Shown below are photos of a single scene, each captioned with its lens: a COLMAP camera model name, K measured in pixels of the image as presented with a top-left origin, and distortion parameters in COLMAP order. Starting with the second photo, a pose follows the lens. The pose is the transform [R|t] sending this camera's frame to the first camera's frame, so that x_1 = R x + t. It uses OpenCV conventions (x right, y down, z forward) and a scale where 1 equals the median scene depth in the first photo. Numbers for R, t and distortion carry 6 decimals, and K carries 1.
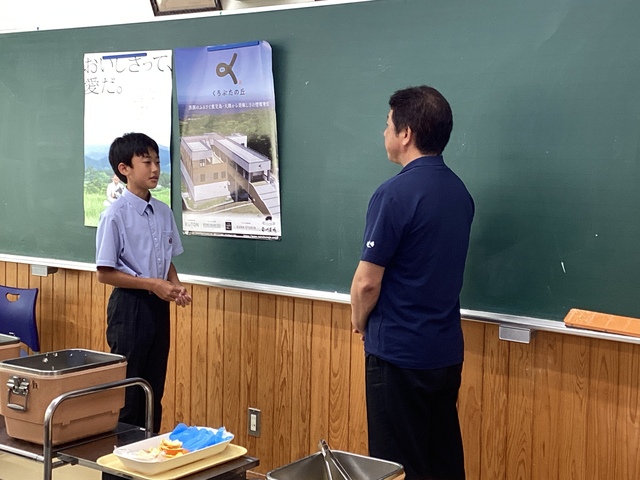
lens RADIAL K [[1053.8, 0, 318.3], [0, 1053.8, 237.9], [0, 0, 1]] dist [0.060093, 0.000000]
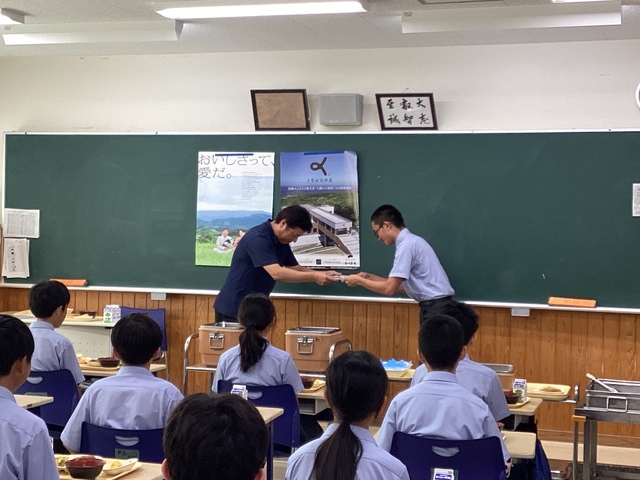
lens RADIAL K [[1130.0, 0, 321.0], [0, 1130.0, 240.7], [0, 0, 1]] dist [-0.071480, 0.000000]
pose [[0.931716, 0.001753, 0.363184, -0.724000], [0.022306, 0.997824, -0.062042, 0.065284], [-0.362502, 0.065907, 0.929650, -0.630203]]
